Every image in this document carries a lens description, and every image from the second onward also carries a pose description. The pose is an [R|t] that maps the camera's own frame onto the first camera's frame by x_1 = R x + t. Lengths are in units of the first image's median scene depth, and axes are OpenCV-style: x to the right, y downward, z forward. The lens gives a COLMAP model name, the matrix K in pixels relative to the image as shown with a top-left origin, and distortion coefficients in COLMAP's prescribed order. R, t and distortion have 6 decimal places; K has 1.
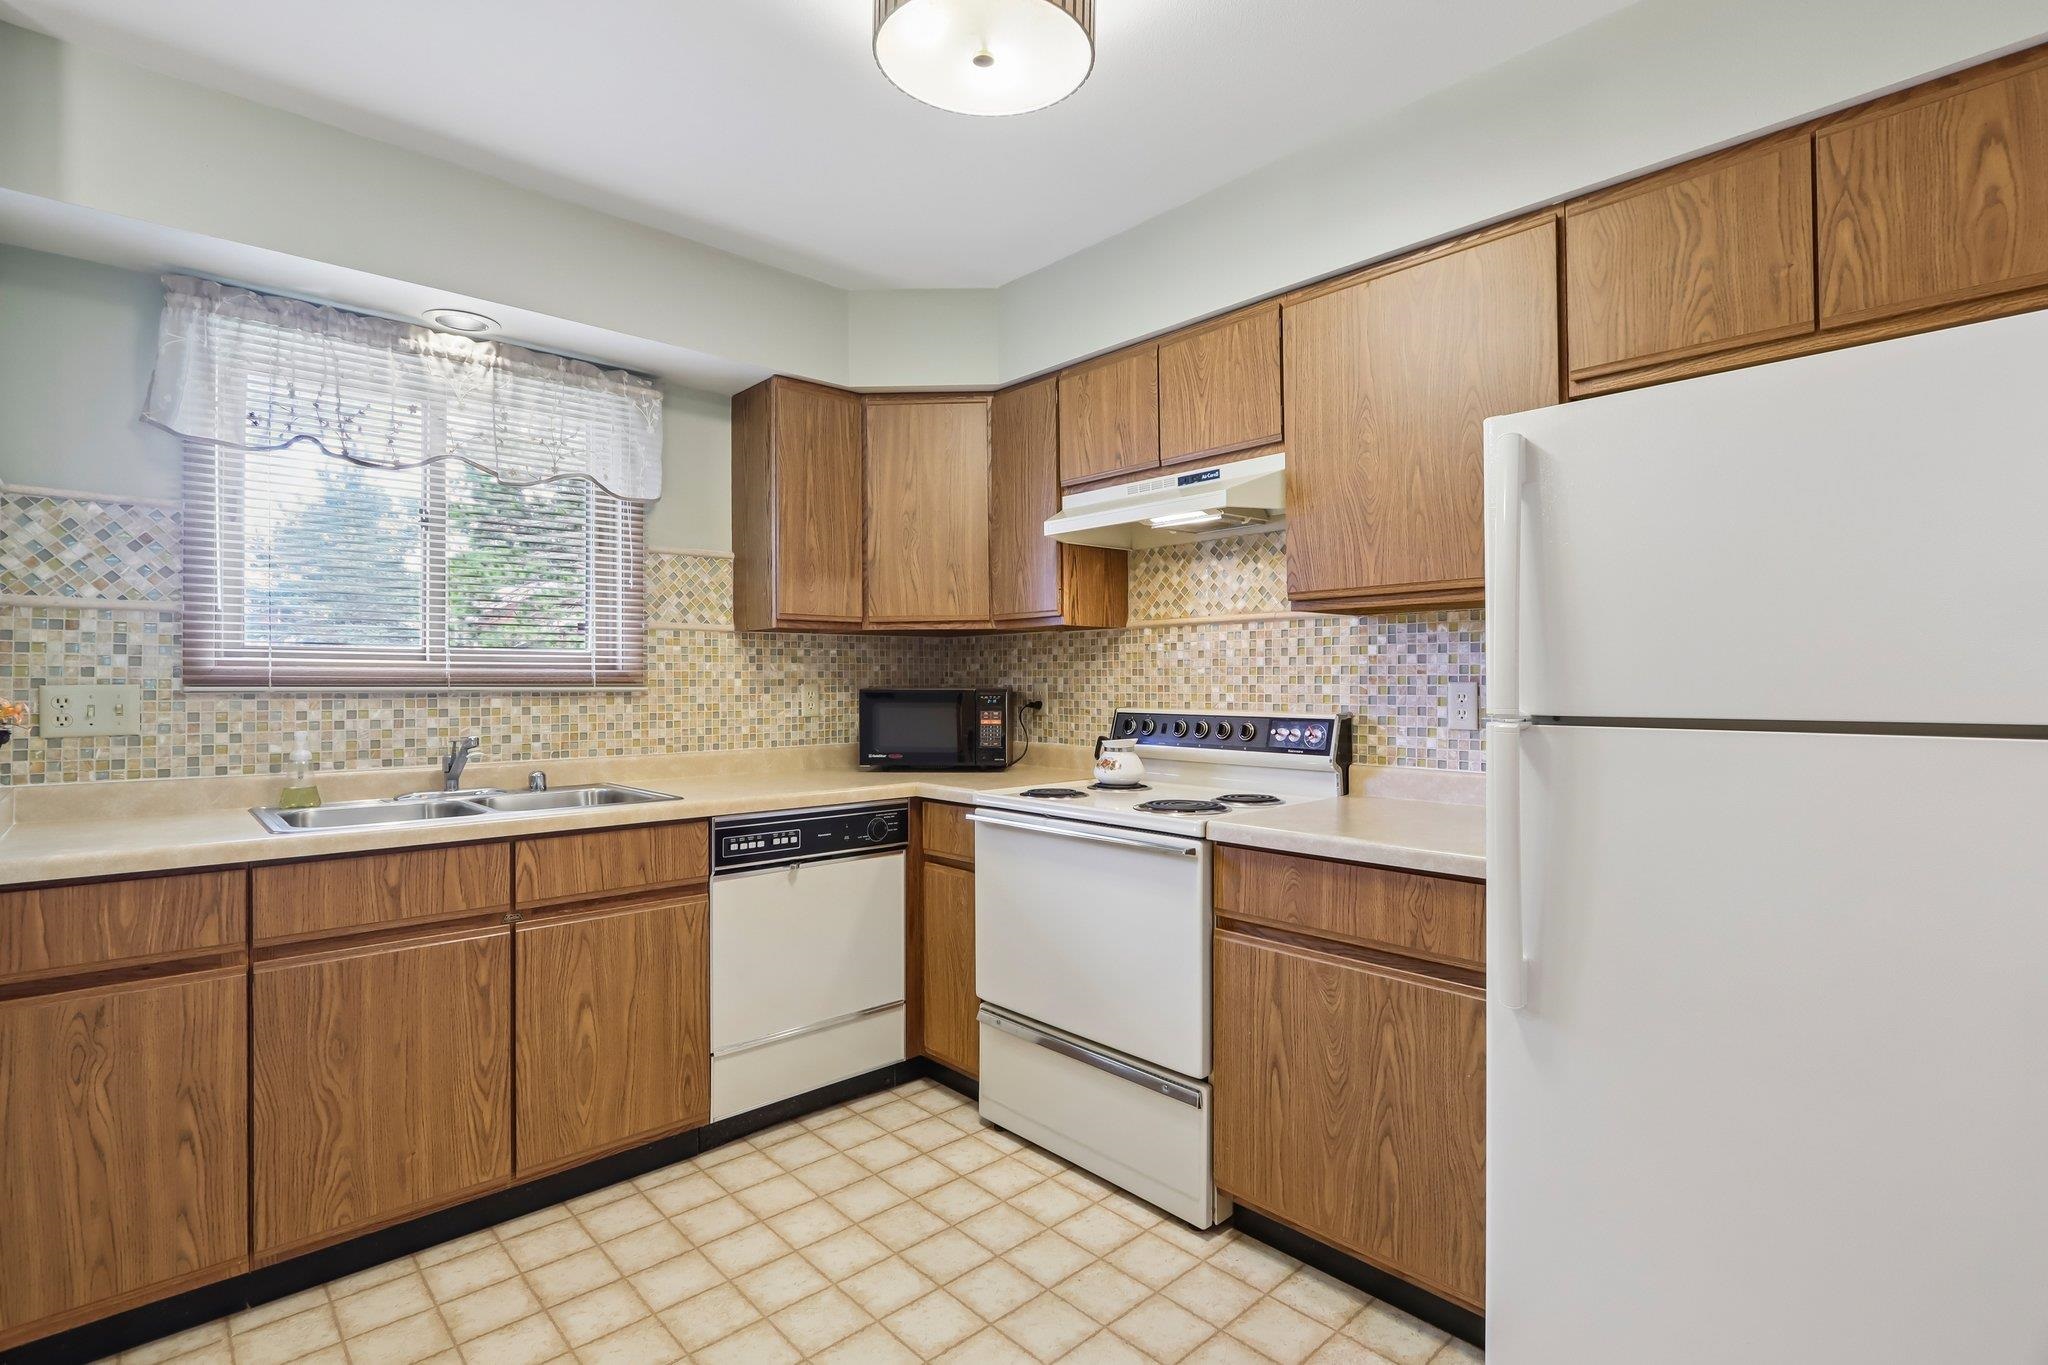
lens RADIAL K [[965.7, 0, 1018.3], [0, 965.7, 675.6], [0, 0, 1]] dist [-0.014395, 0.002288]
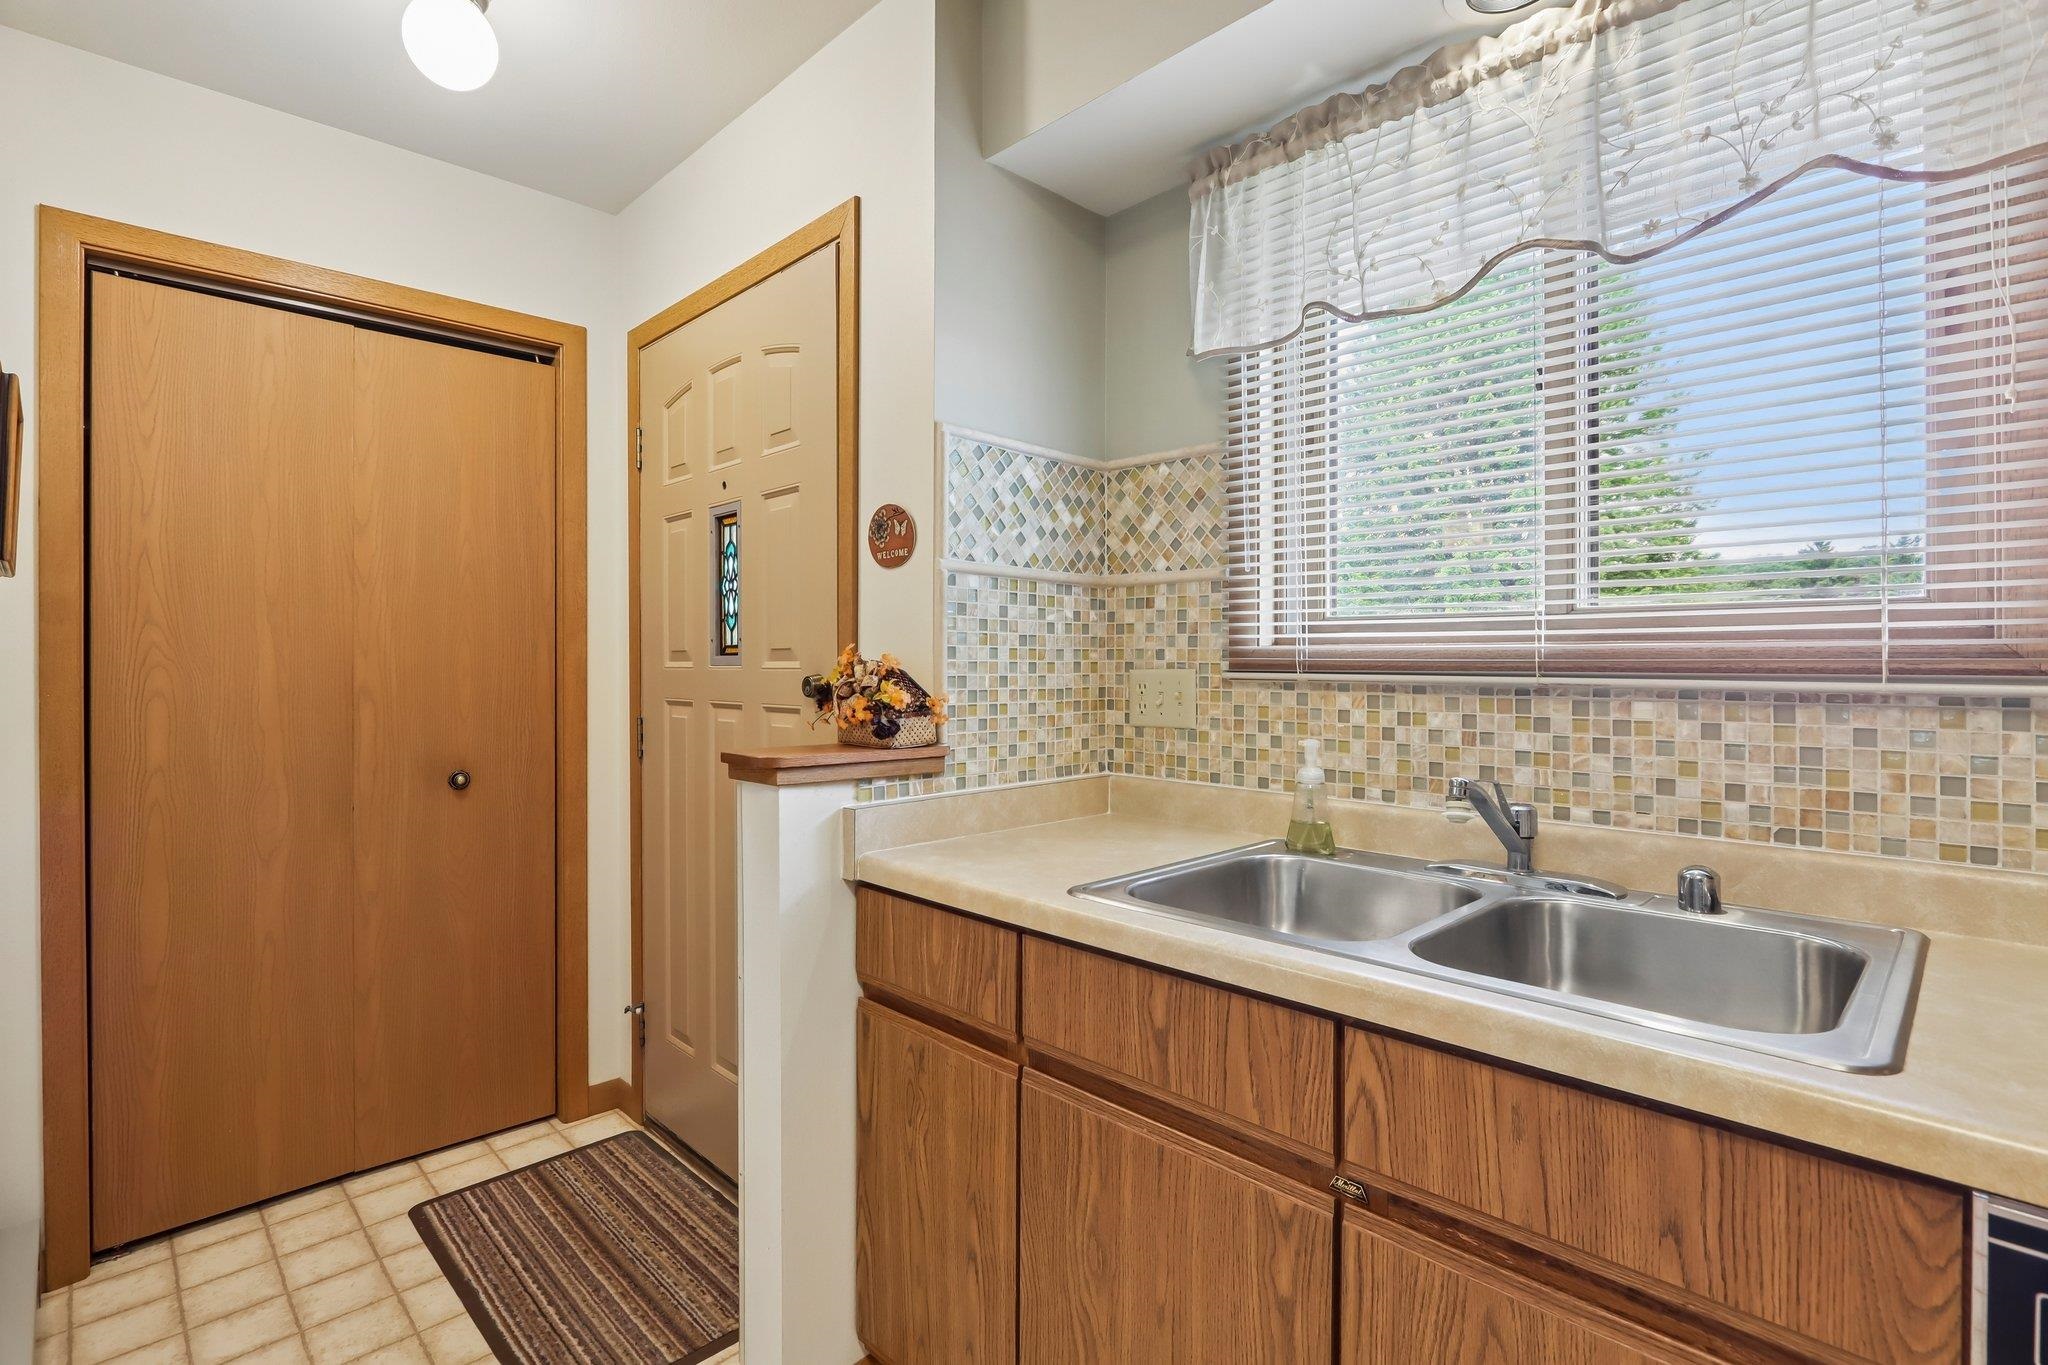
lens RADIAL K [[965.7, 0, 1026.6], [0, 965.7, 665.8], [0, 0, 1]] dist [-0.014395, 0.002288]
pose [[0.037109, 0.008533, -0.999275, -0.068638], [0.008542, 0.999924, 0.008856, -0.002192], [0.999275, -0.008864, 0.037033, 0.749918]]
